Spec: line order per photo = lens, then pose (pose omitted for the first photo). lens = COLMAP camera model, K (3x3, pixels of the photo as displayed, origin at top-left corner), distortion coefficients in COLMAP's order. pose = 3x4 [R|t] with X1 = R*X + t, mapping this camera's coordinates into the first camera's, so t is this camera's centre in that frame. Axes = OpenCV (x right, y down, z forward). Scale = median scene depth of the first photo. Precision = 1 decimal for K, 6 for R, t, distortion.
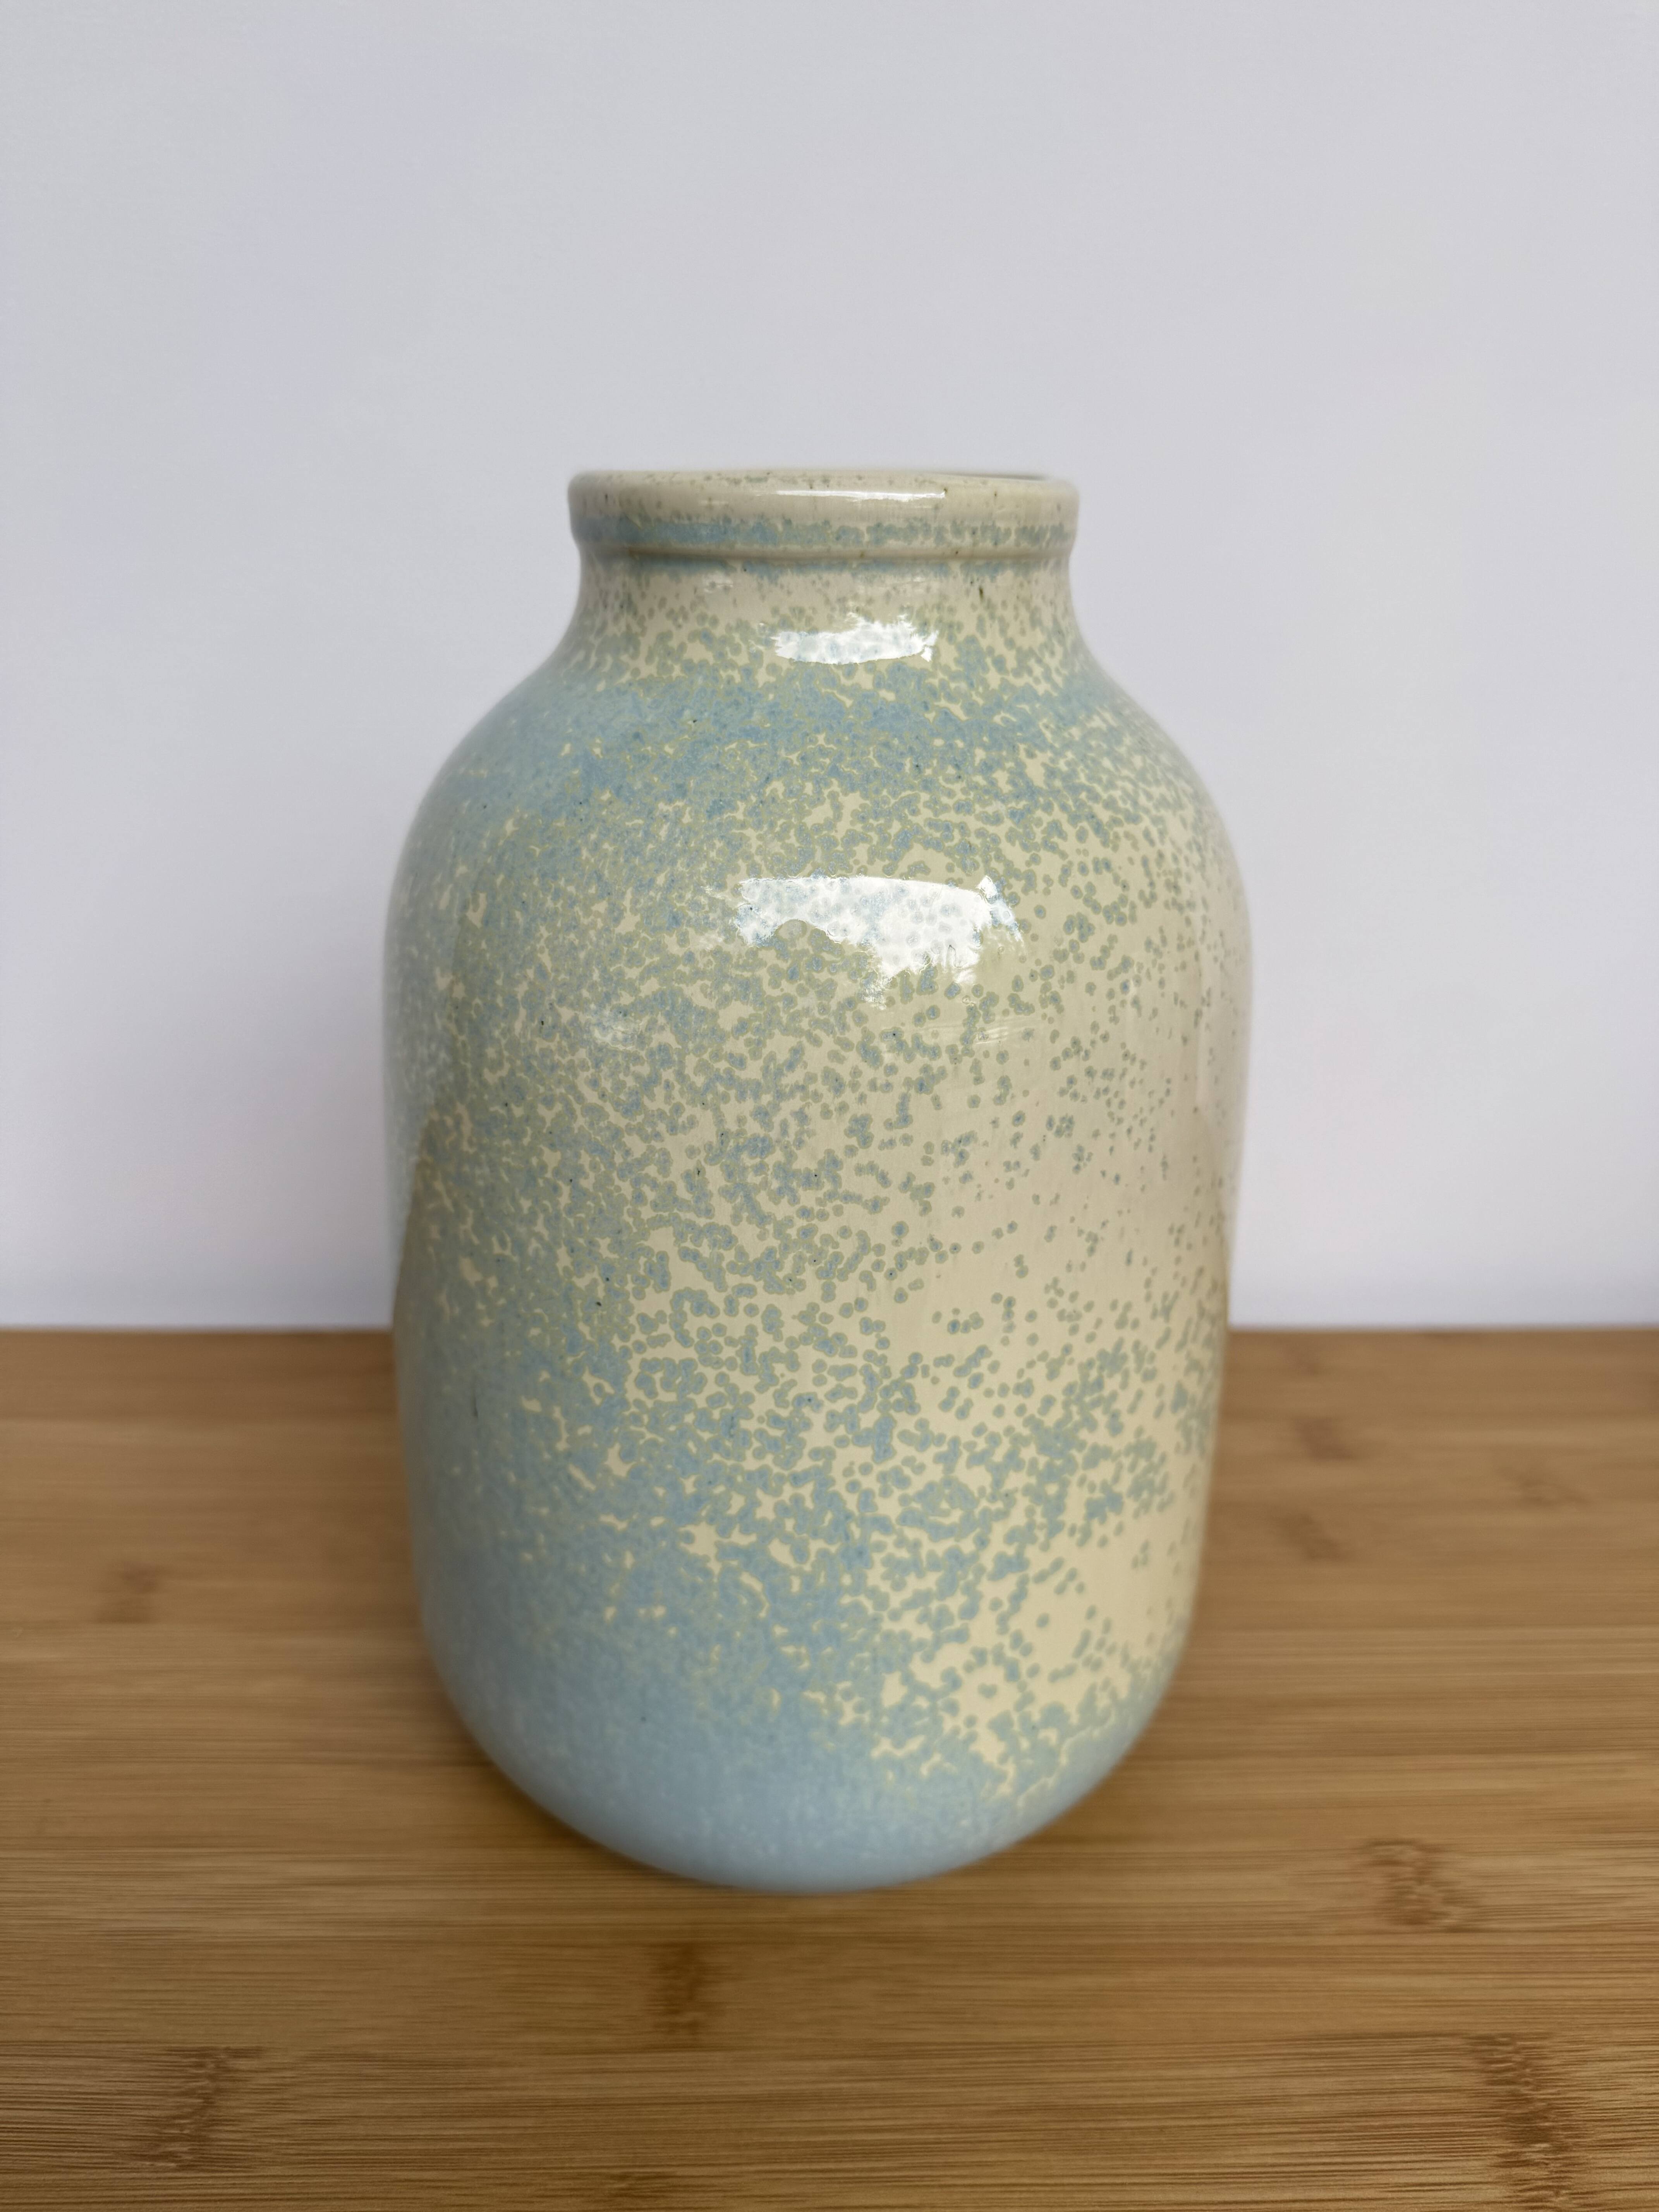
lens RADIAL K [[1809.9, 0, 829.5], [0, 1809.9, 1106.0], [0, 0, 1]] dist [0.229233, -0.539474]
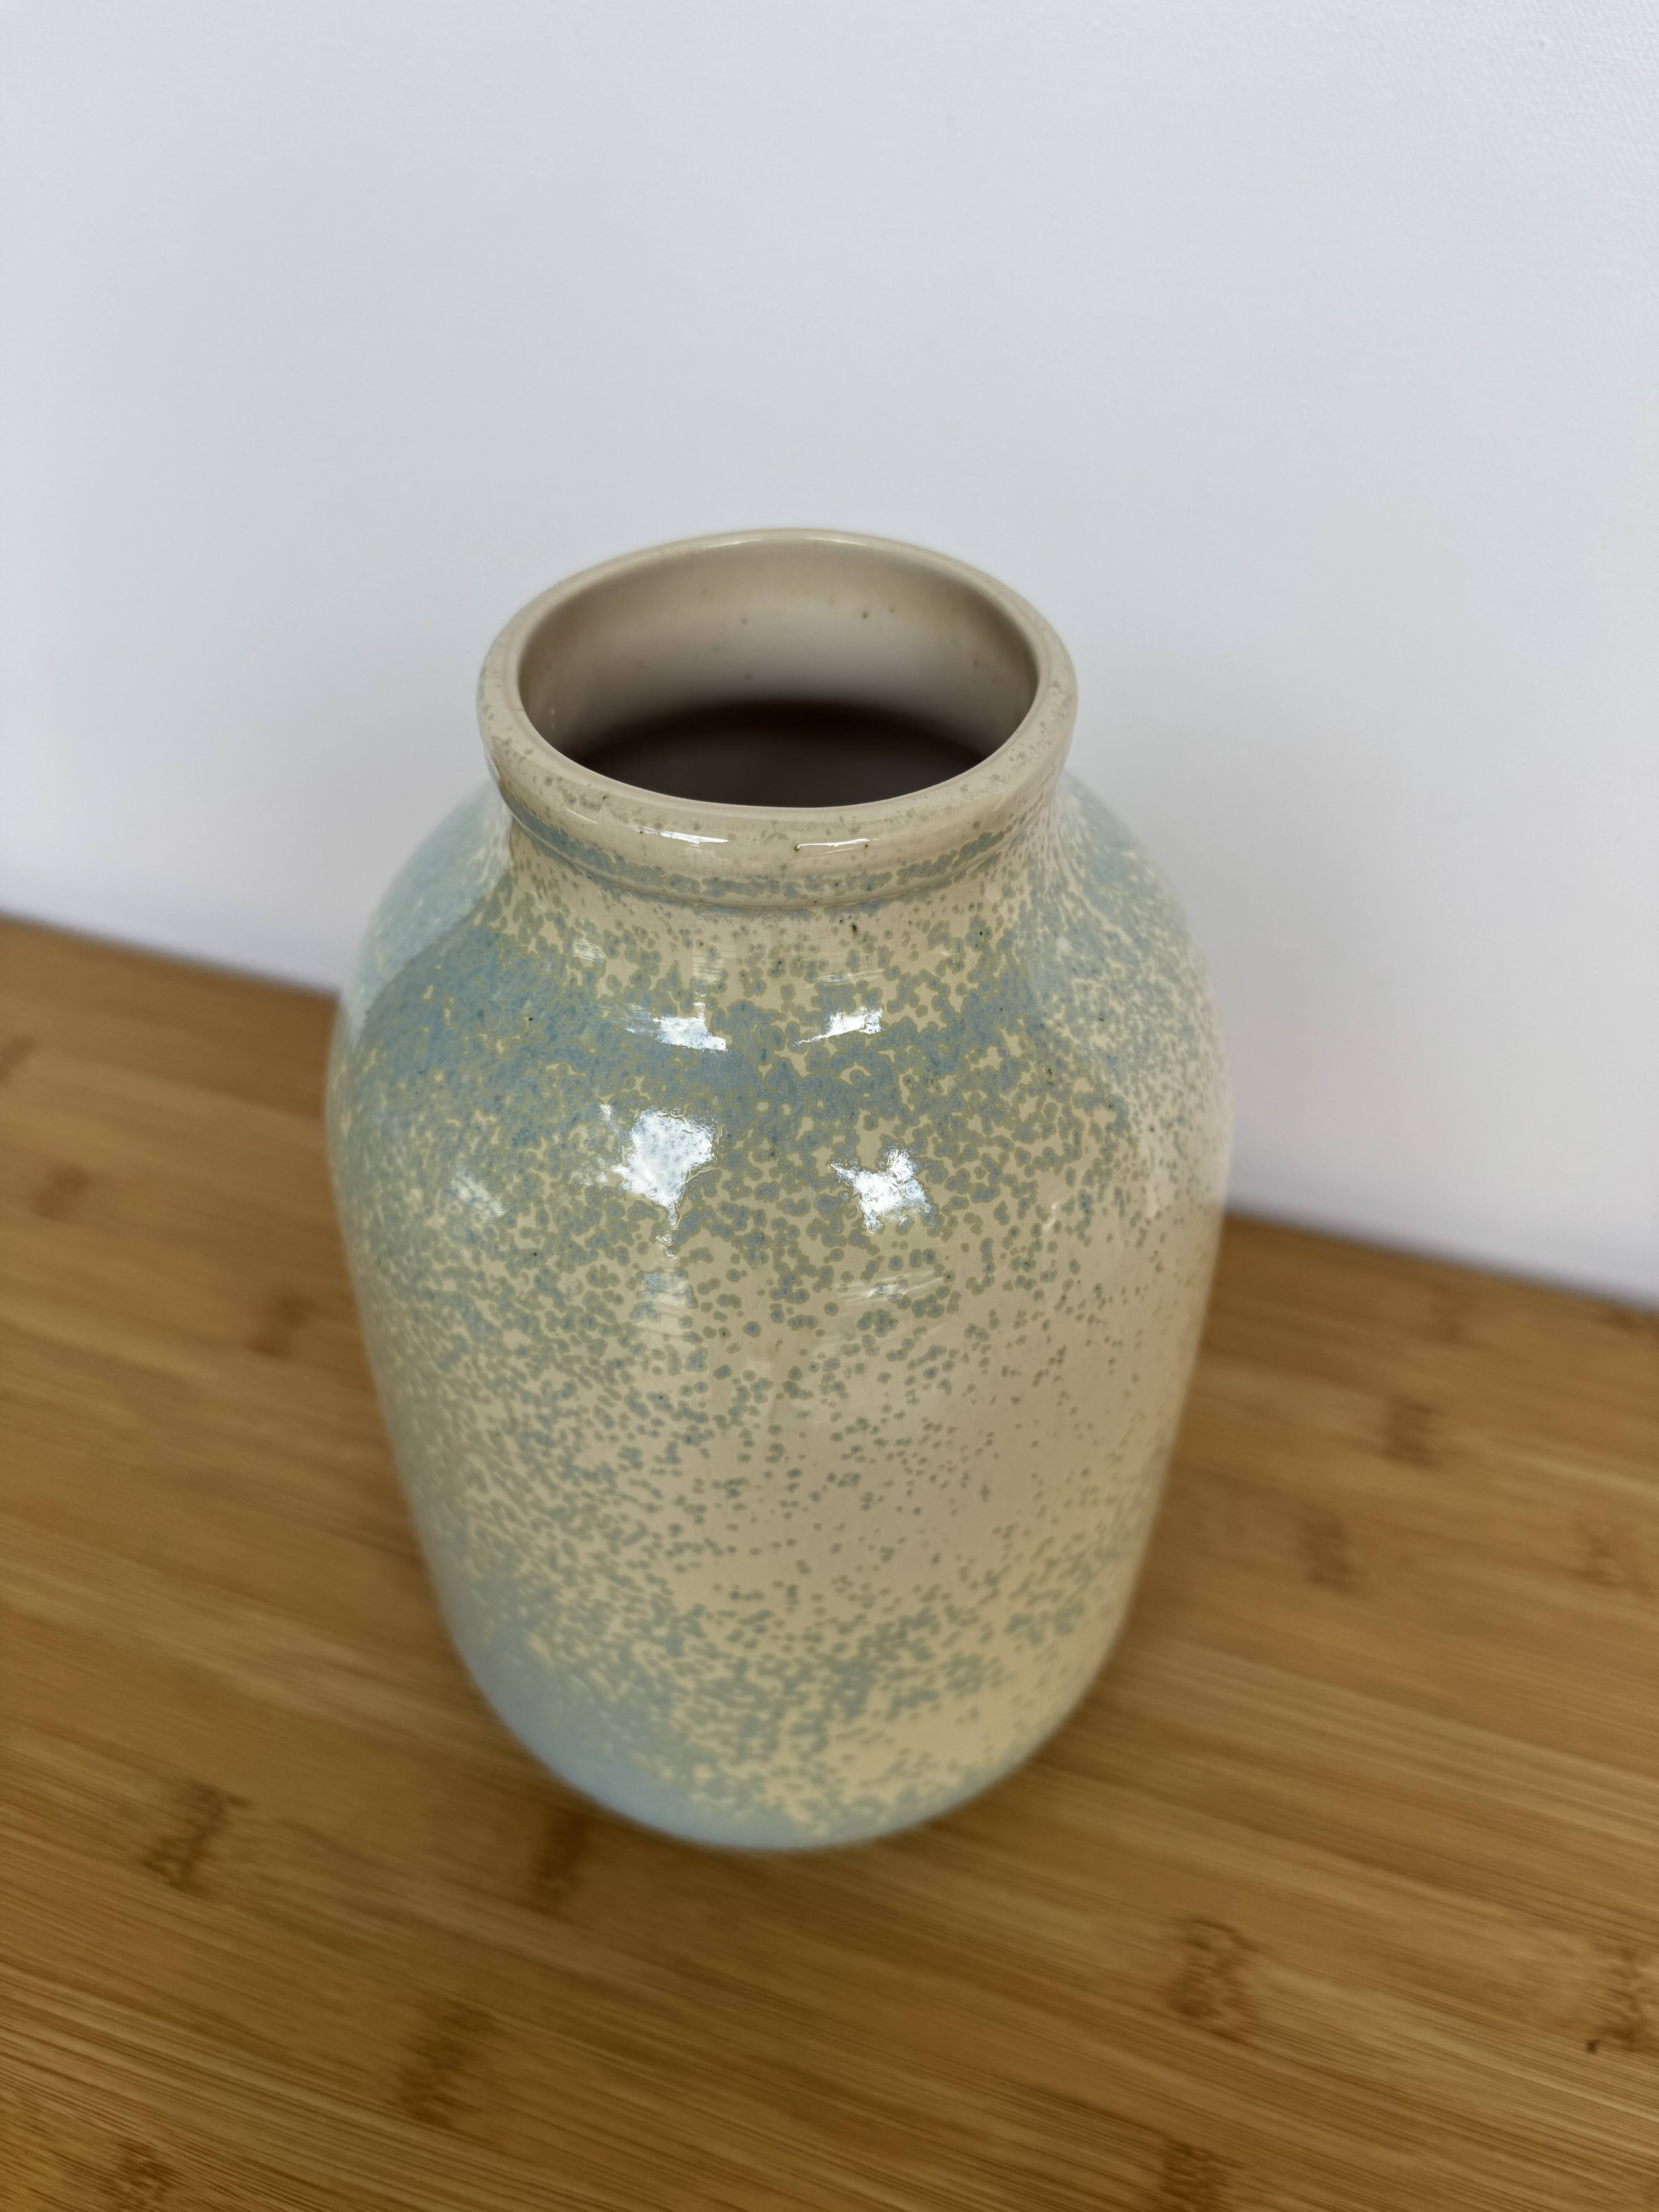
lens RADIAL K [[1809.9, 0, 829.5], [0, 1809.9, 1106.0], [0, 0, 1]] dist [0.229233, -0.539474]
pose [[0.930199, 0.246450, -0.272014, 0.335319], [-0.102930, 0.886477, 0.451180, -0.607353], [0.352327, -0.391689, 0.849968, 0.232161]]
